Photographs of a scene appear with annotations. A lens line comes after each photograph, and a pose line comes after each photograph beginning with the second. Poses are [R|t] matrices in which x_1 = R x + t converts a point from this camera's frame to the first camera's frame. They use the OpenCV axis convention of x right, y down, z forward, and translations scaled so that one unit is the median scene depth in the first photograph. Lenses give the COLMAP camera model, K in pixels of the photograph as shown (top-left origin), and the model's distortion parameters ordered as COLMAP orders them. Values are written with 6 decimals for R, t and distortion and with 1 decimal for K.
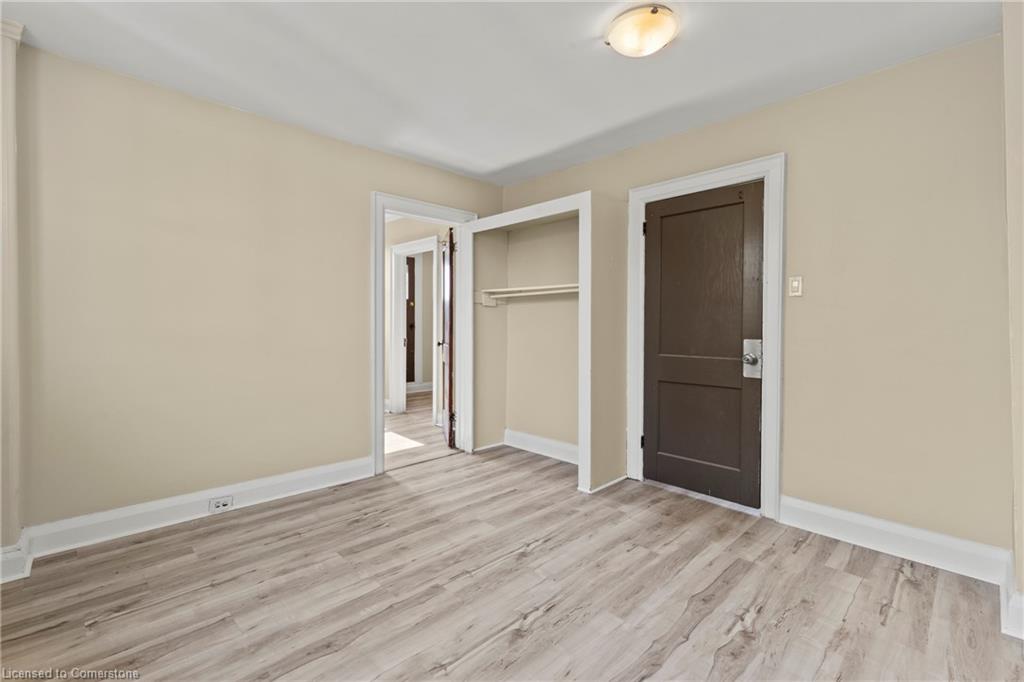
lens RADIAL K [[469.6, 0, 484.9], [0, 469.6, 331.6], [0, 0, 1]] dist [0.006677, -0.002670]
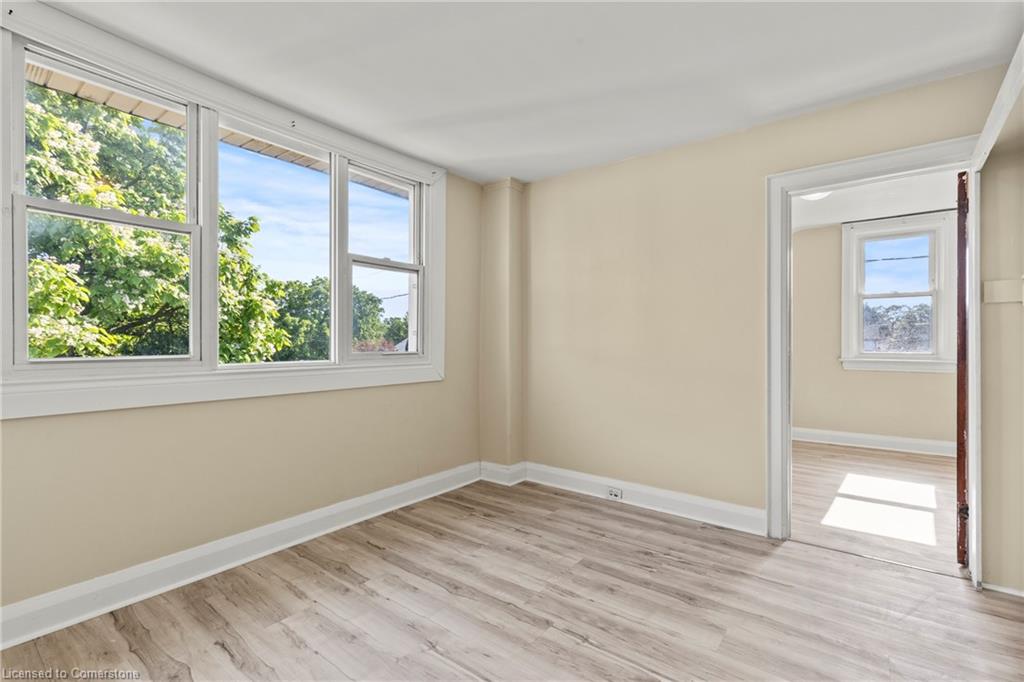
lens RADIAL K [[469.6, 0, 512.4], [0, 469.6, 338.8], [0, 0, 1]] dist [0.006677, -0.002670]
pose [[0.150481, -0.010795, -0.988554, 0.668843], [-0.018633, 0.999732, -0.013753, -0.005649], [0.988437, 0.020489, 0.150239, 0.637947]]
